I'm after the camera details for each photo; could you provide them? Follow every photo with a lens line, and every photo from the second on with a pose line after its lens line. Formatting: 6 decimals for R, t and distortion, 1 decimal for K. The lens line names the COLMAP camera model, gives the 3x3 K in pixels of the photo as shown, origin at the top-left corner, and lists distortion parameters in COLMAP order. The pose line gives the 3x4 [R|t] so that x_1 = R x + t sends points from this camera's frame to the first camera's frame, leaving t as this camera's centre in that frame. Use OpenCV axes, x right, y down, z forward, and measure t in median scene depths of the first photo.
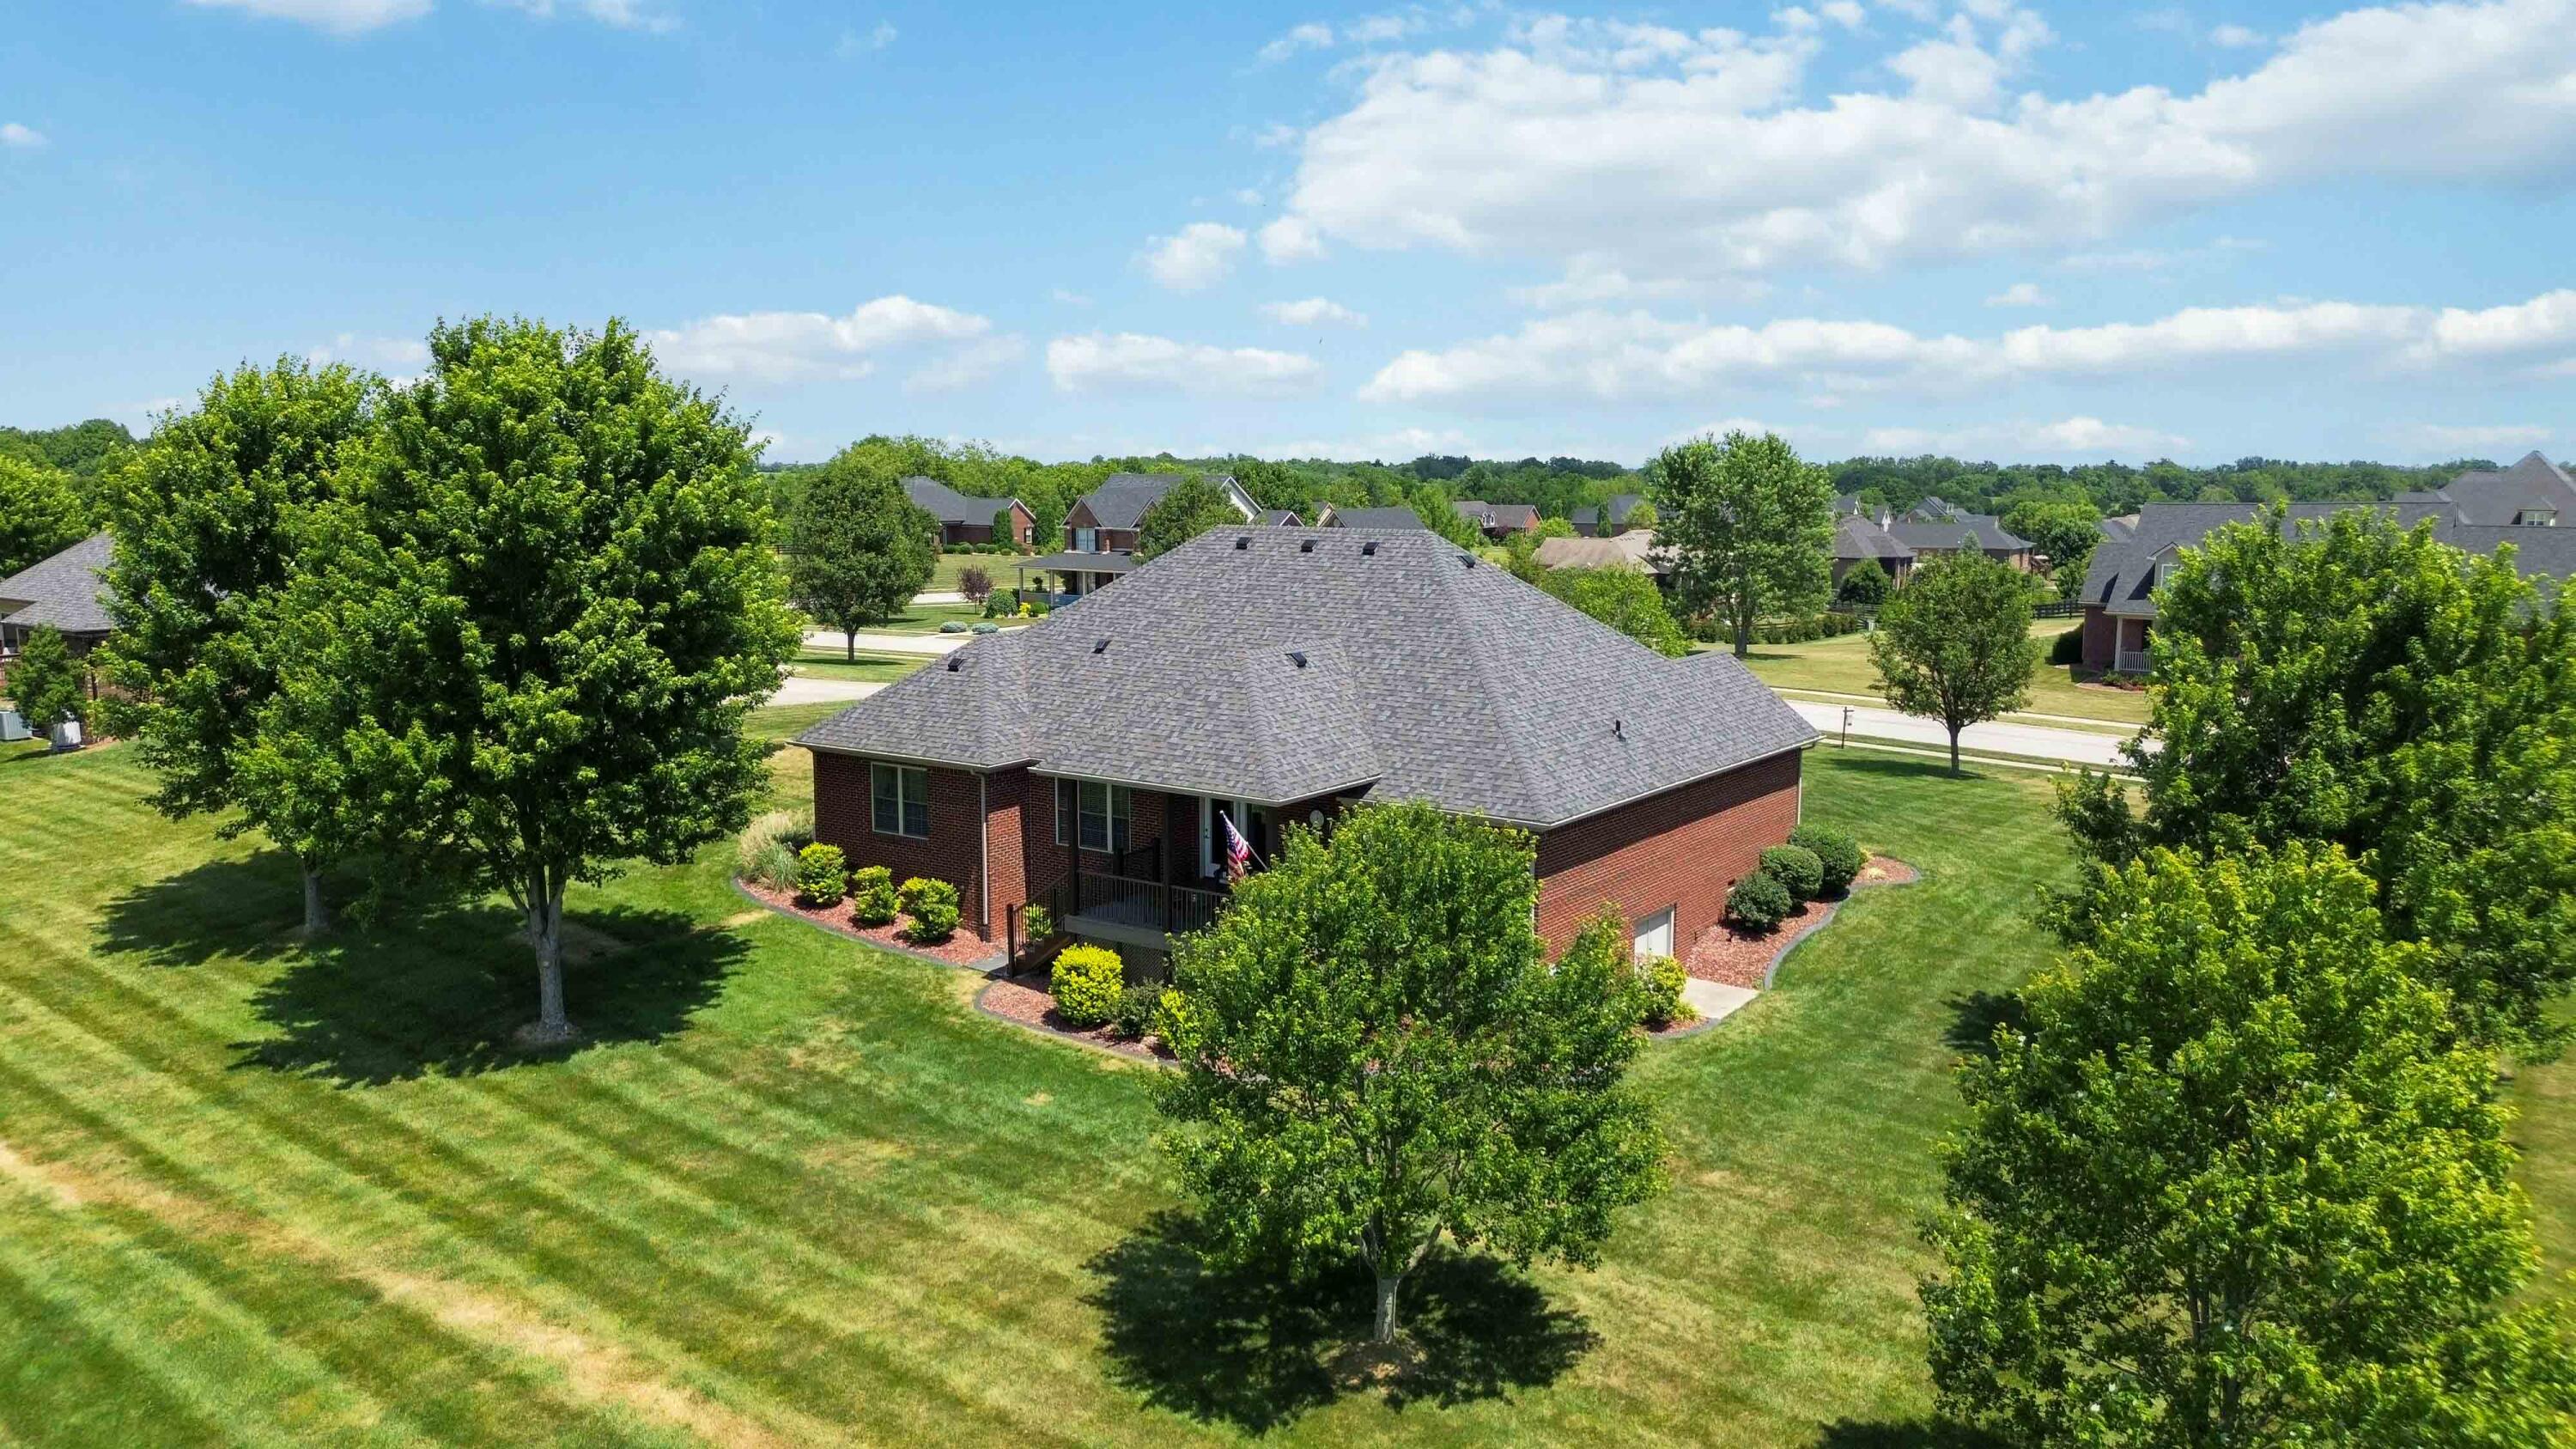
lens RADIAL K [[1823.6, 0, 1288.8], [0, 1823.6, 733.3], [0, 0, 1]] dist [0.052201, -0.052232]
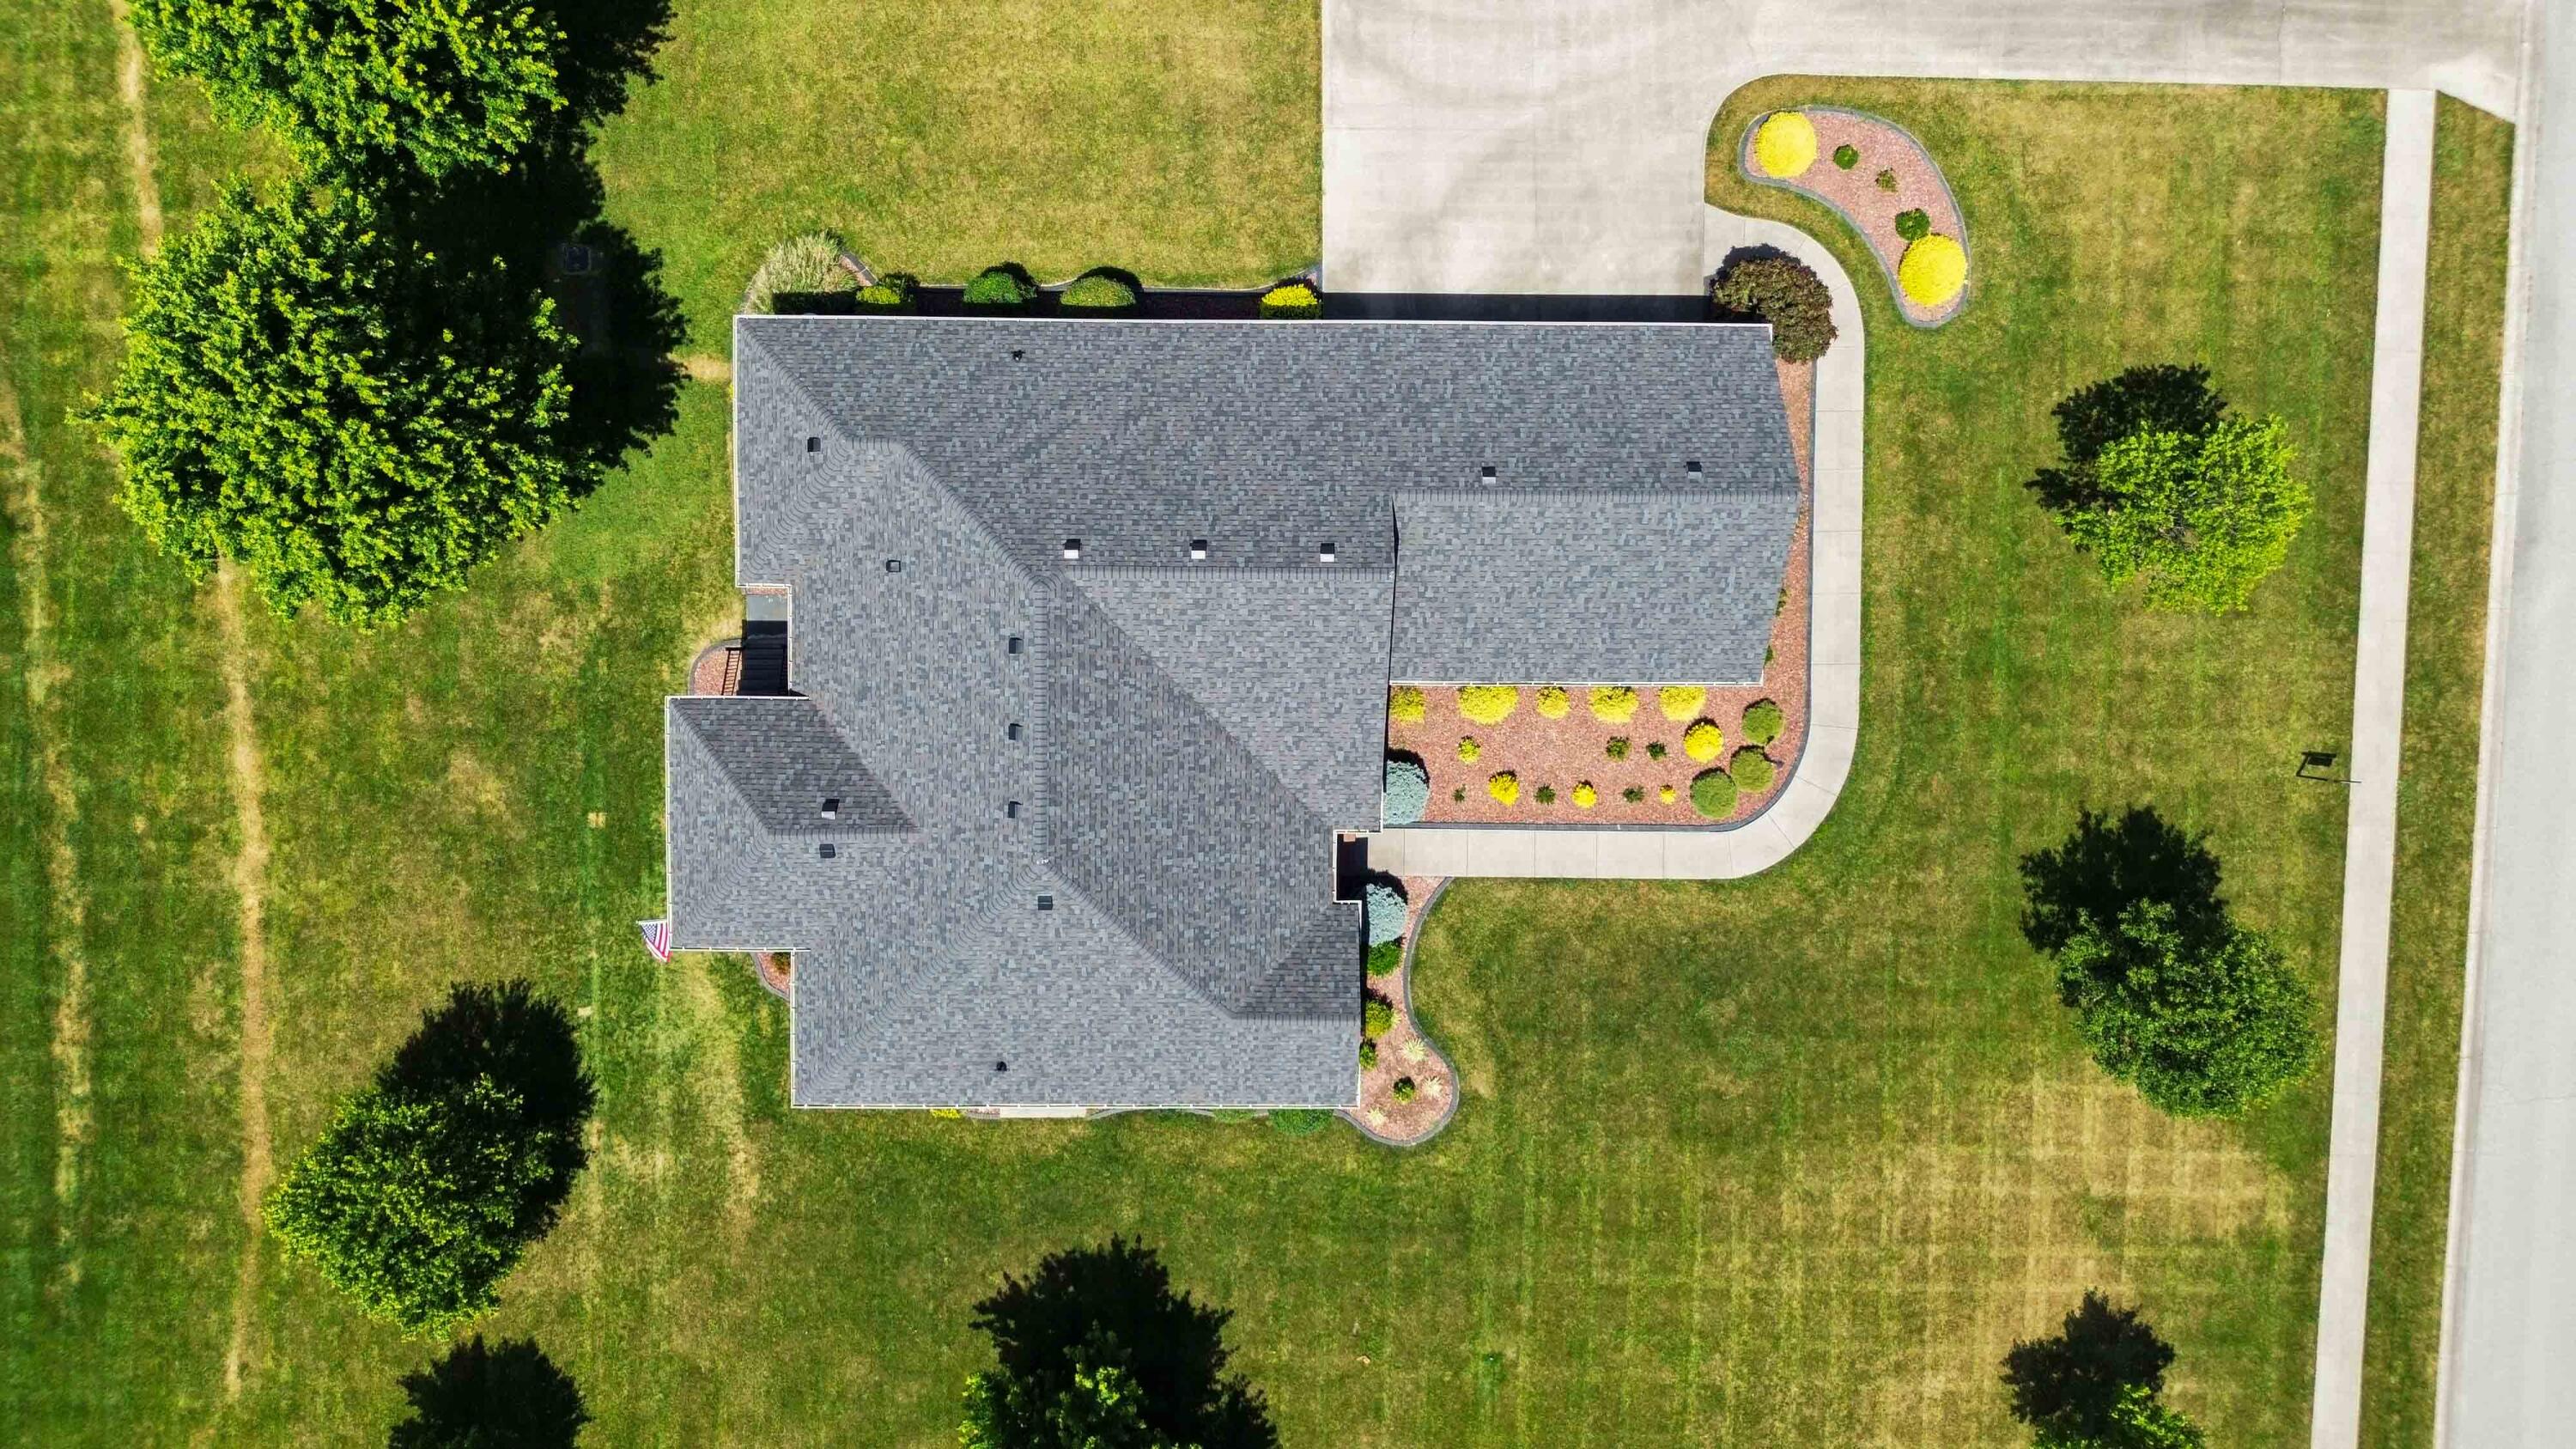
lens RADIAL K [[1823.6, 0, 1279.2], [0, 1823.6, 706.3], [0, 0, 1]] dist [0.052201, -0.052232]
pose [[0.576607, 0.815909, 0.042626, 0.049742], [-0.126986, 0.037959, 0.991178, -1.355630], [0.807093, -0.576933, 0.125496, 1.265420]]
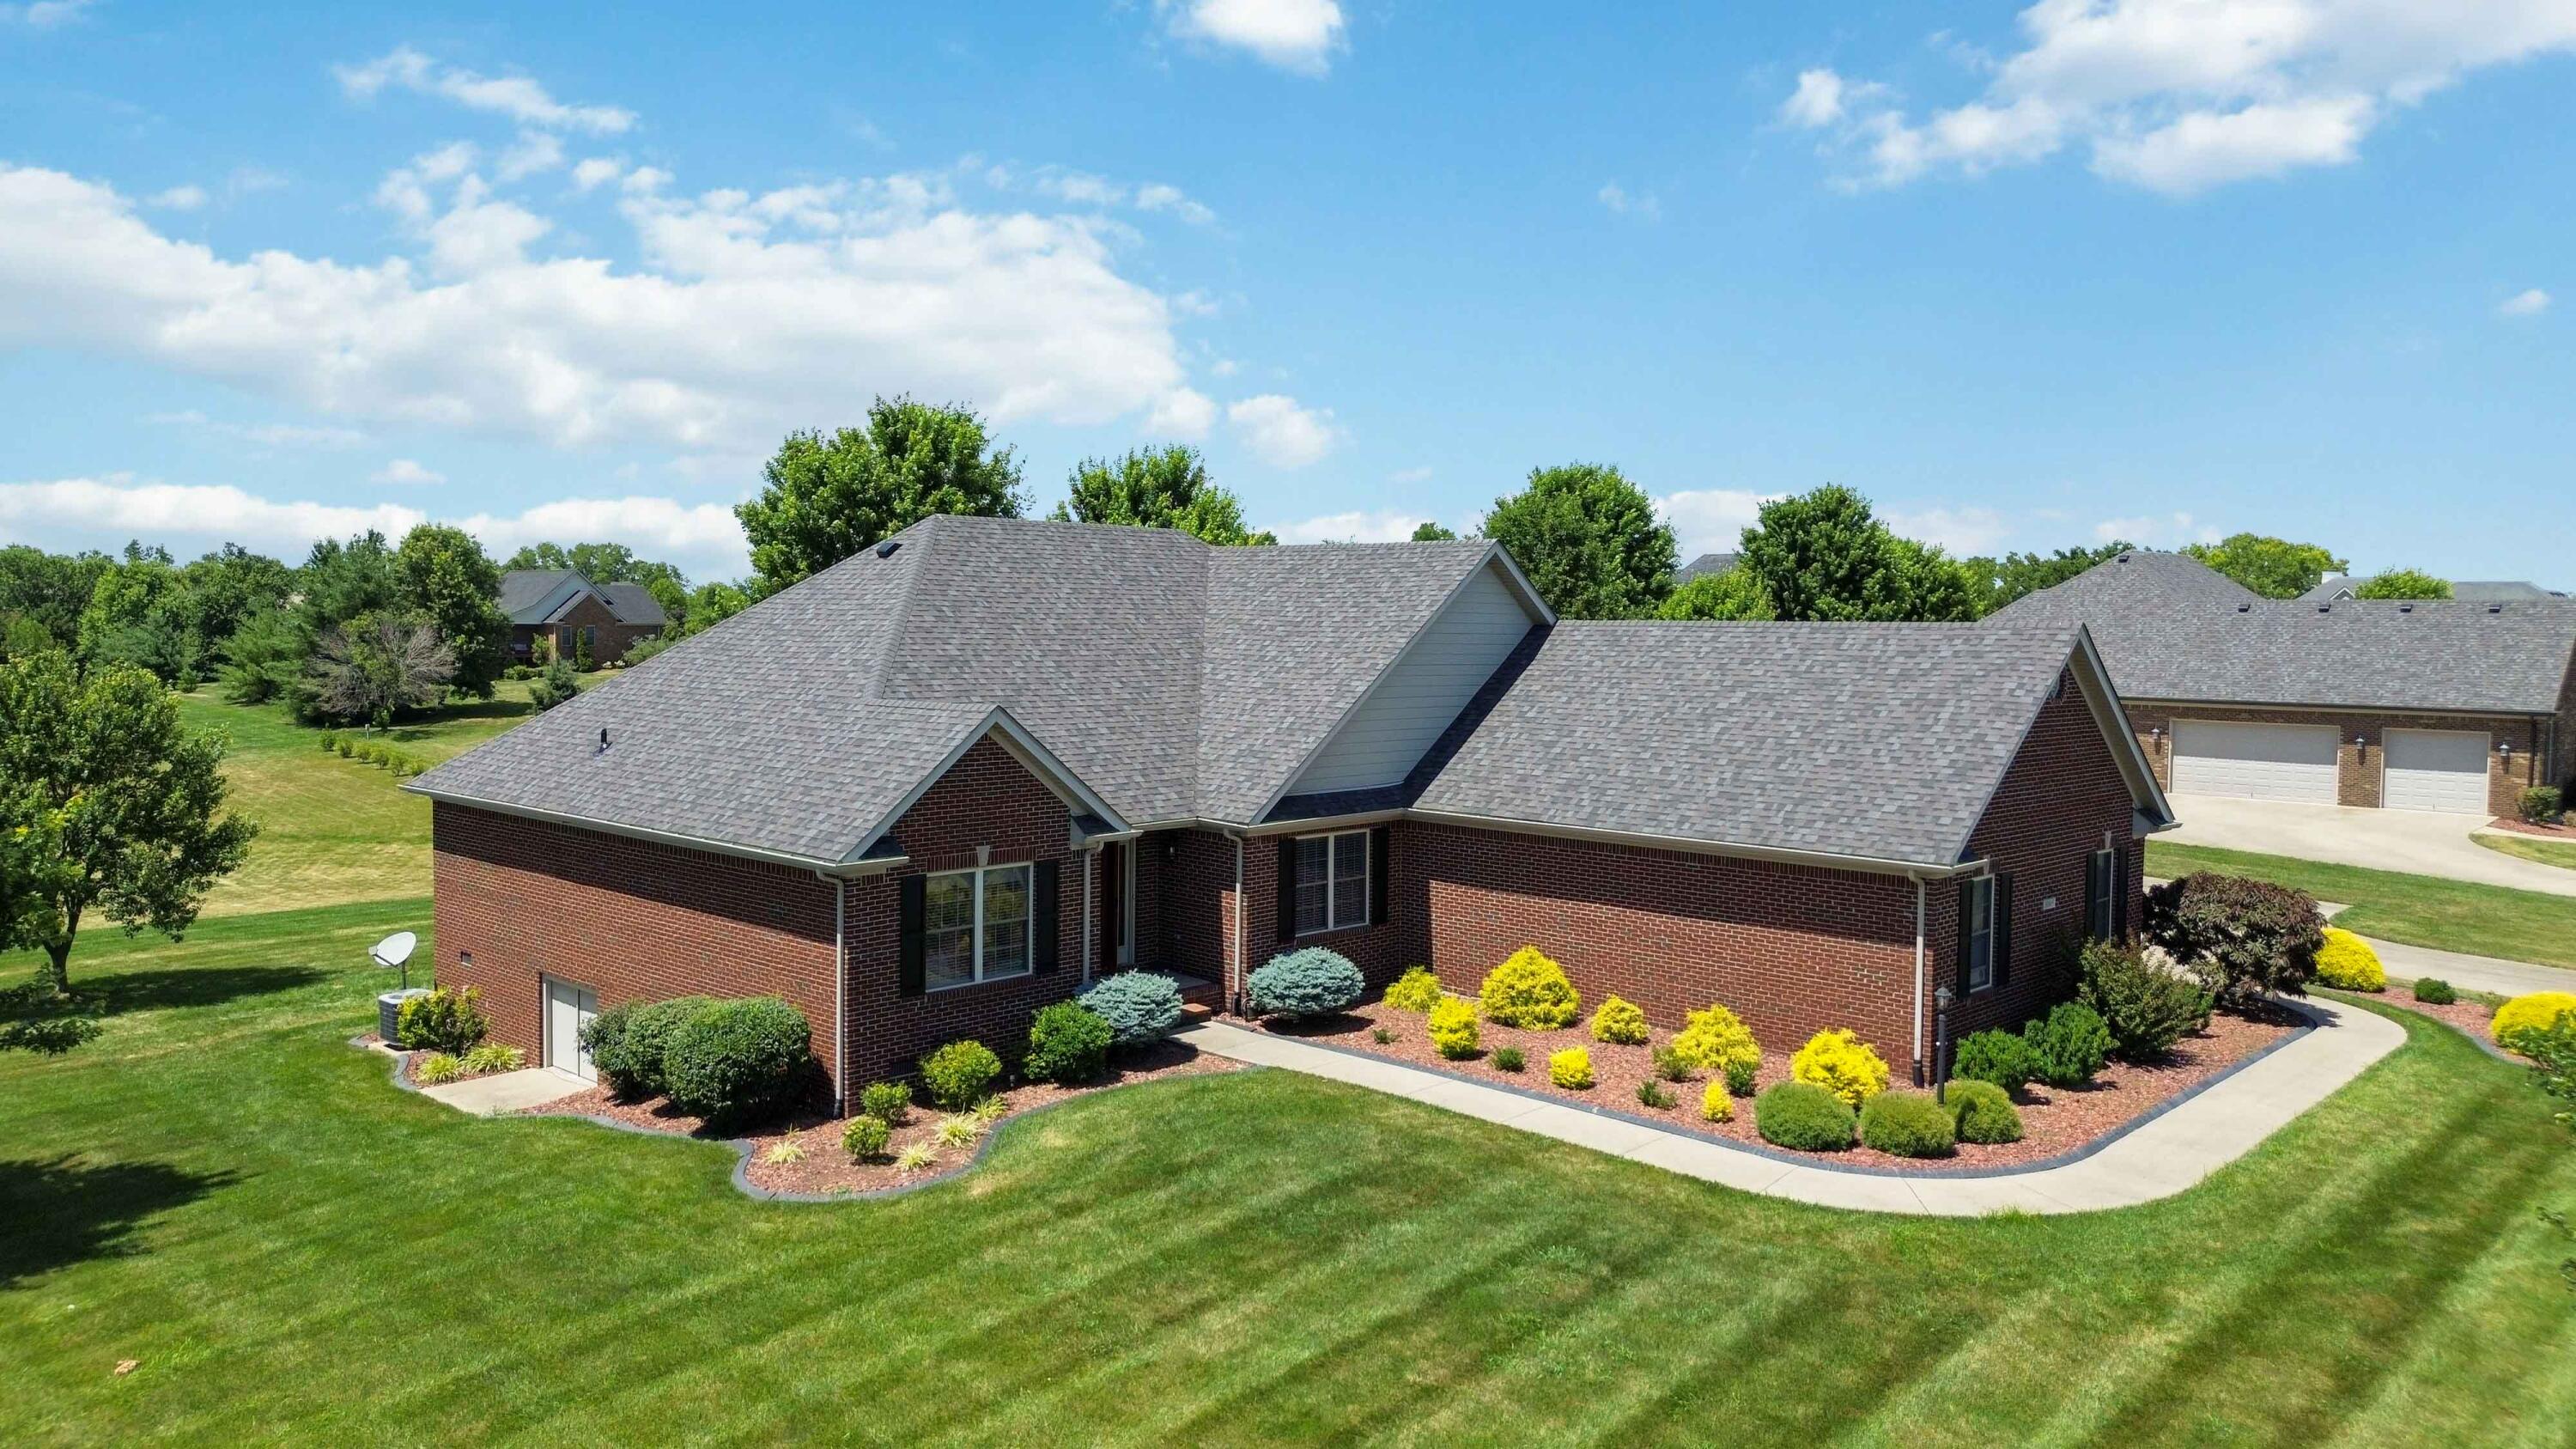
lens RADIAL K [[1823.6, 0, 1296.8], [0, 1823.6, 717.0], [0, 0, 1]] dist [0.052201, -0.052232]
pose [[-0.132425, 0.044999, -0.990171, 1.048821], [-0.158058, 0.985227, 0.065913, -0.122671], [0.978510, 0.165233, -0.123356, 1.559759]]
